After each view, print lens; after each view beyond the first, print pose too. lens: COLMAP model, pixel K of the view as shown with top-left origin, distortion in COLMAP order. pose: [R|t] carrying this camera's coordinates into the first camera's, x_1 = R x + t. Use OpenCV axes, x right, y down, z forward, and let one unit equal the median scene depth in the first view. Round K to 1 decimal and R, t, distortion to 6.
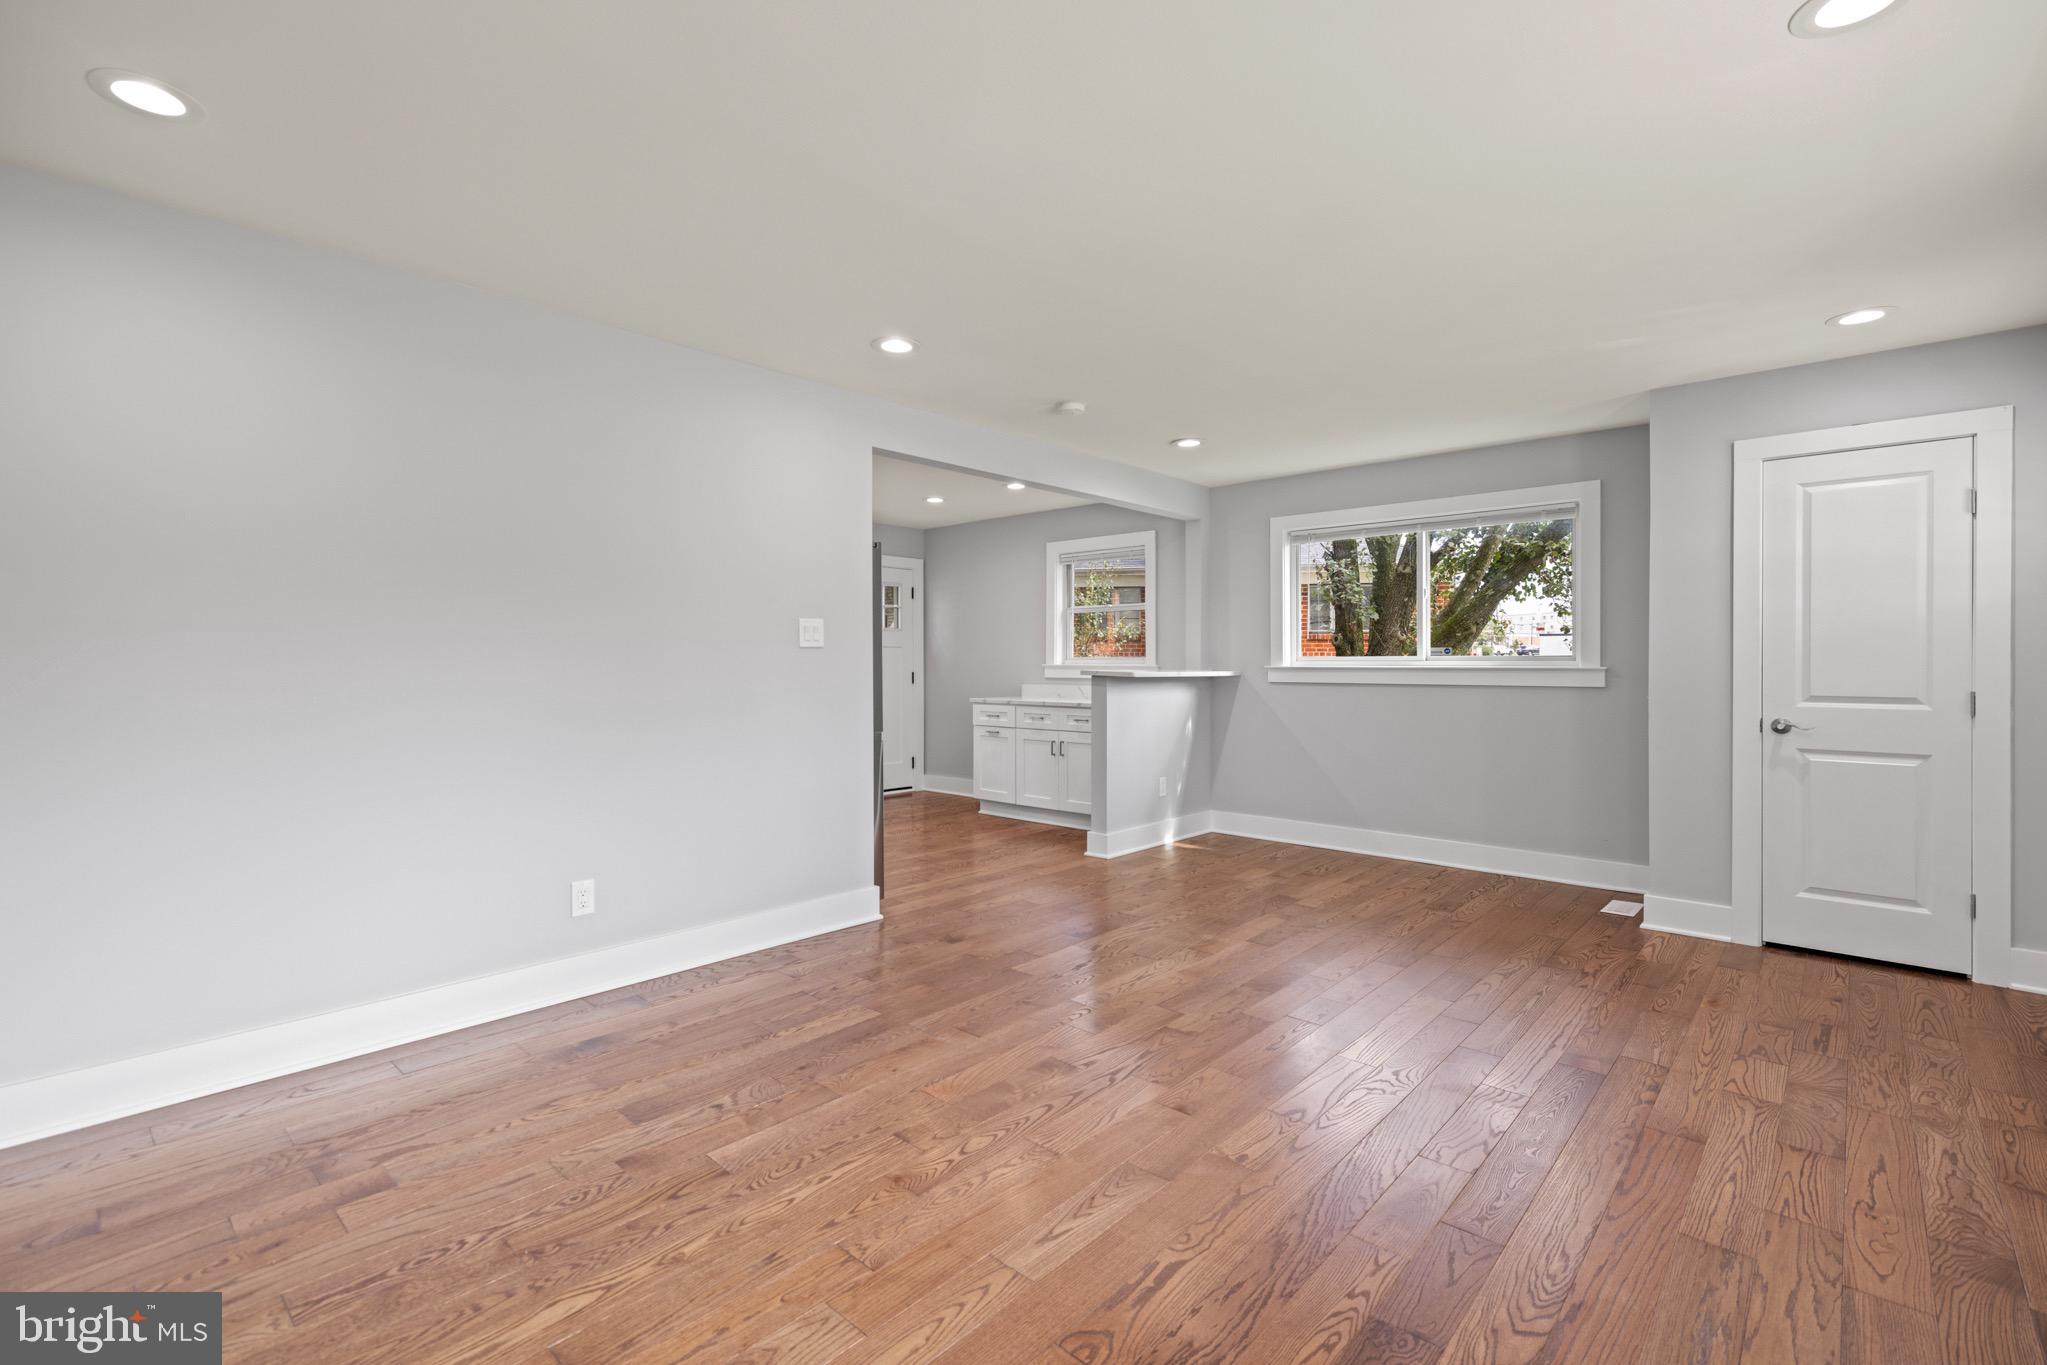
lens RADIAL K [[909.6, 0, 1018.8], [0, 909.6, 657.2], [0, 0, 1]] dist [0.004154, -0.000111]
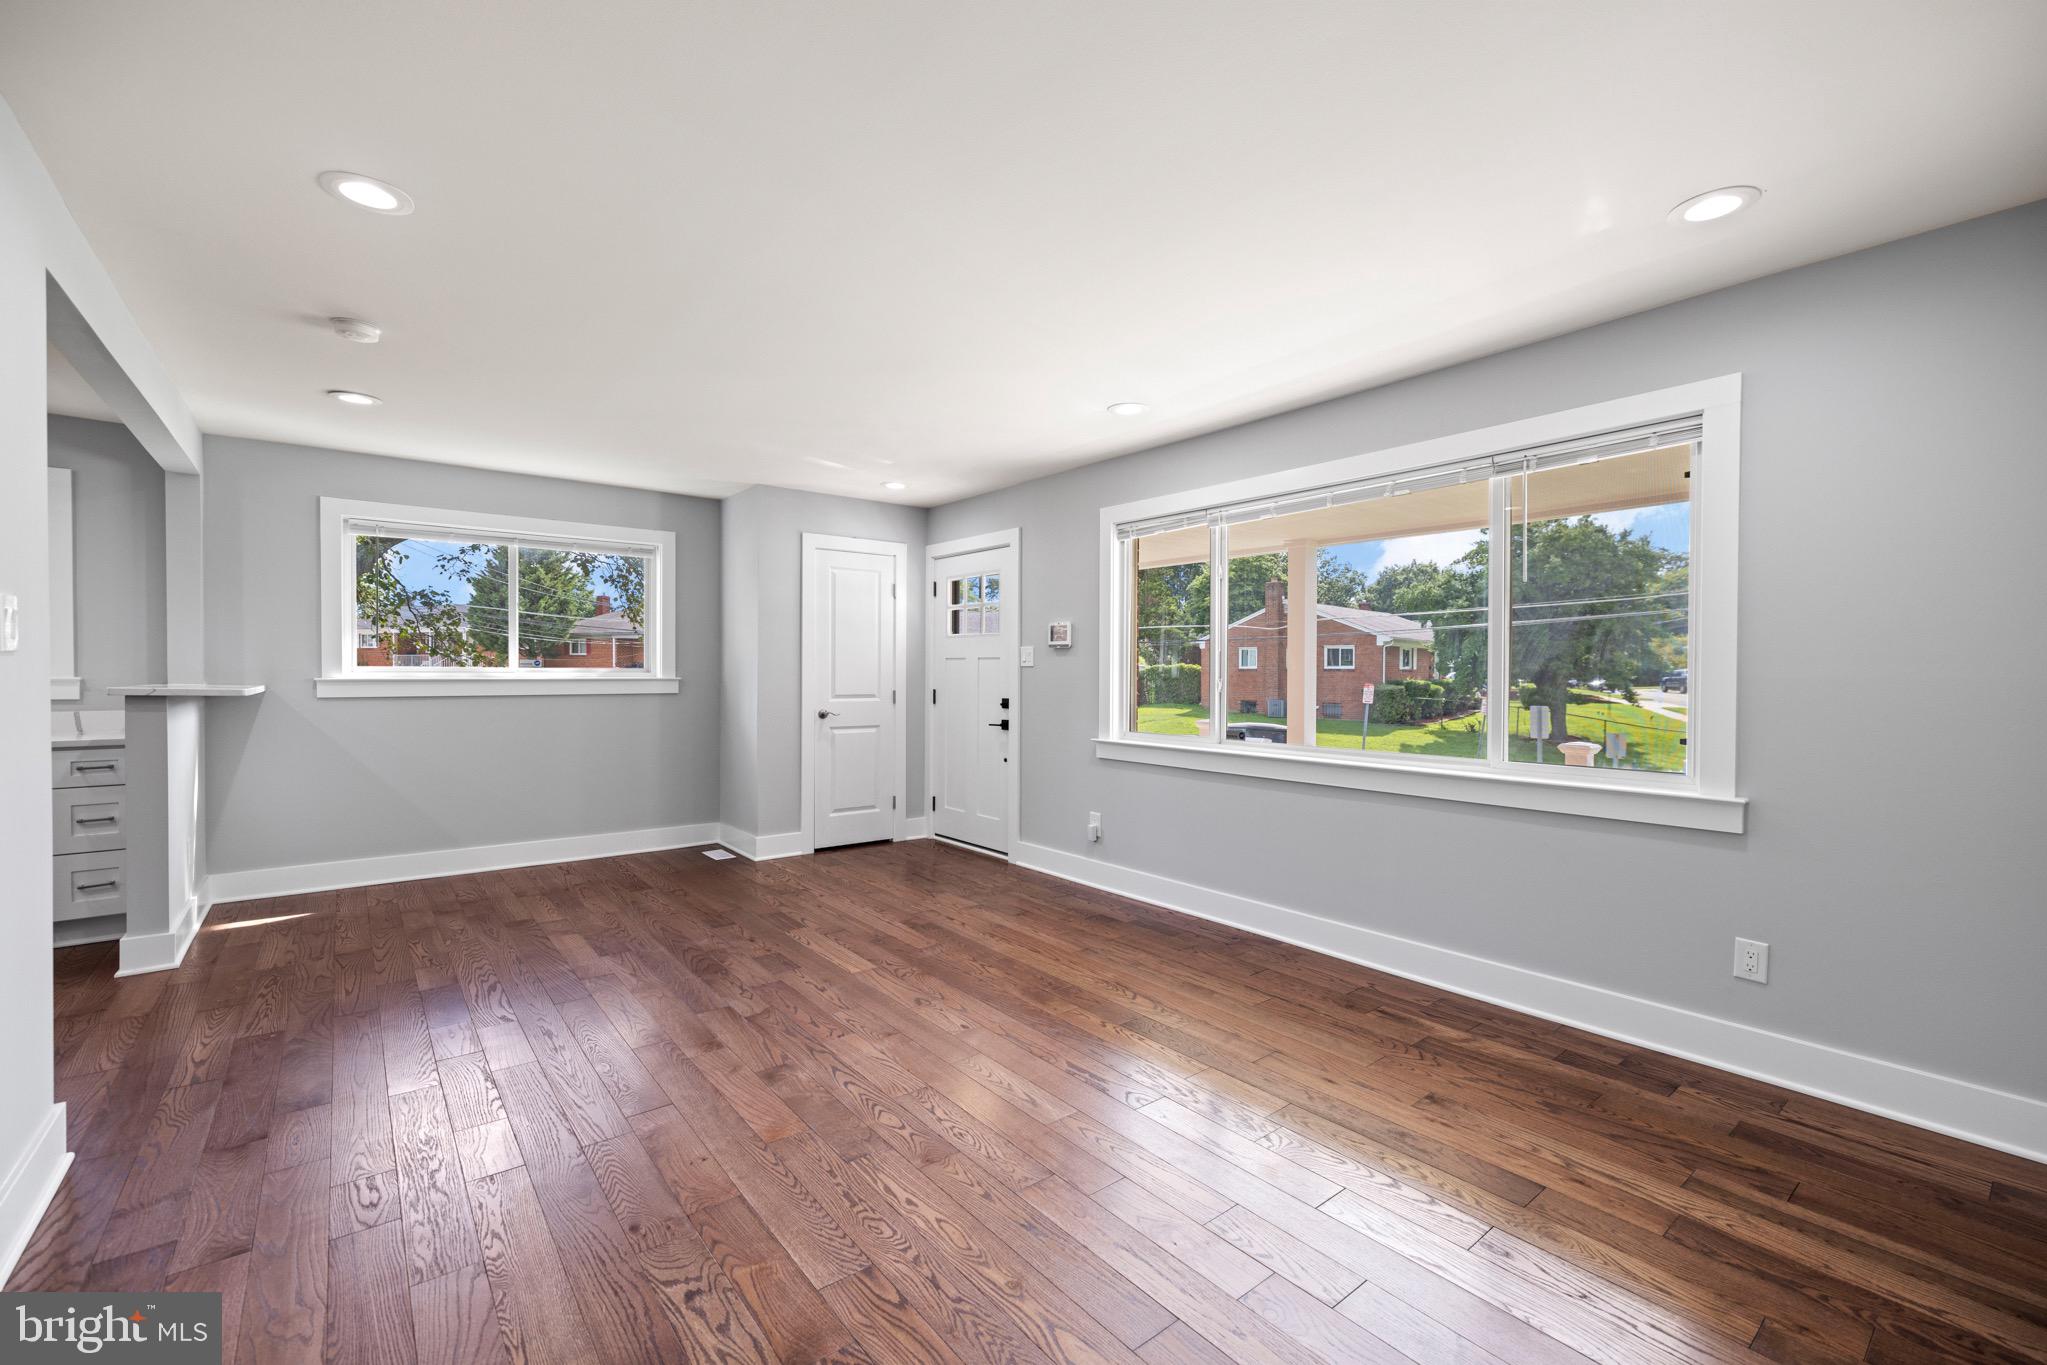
lens RADIAL K [[862.5, 0, 1031.3], [0, 862.5, 658.6], [0, 0, 1]] dist [-0.001642, -0.000275]
pose [[0.146103, 0.014836, 0.989158, -0.675275], [-0.009823, 0.999860, -0.013546, -0.006063], [-0.989221, -0.007737, 0.146228, 0.437370]]
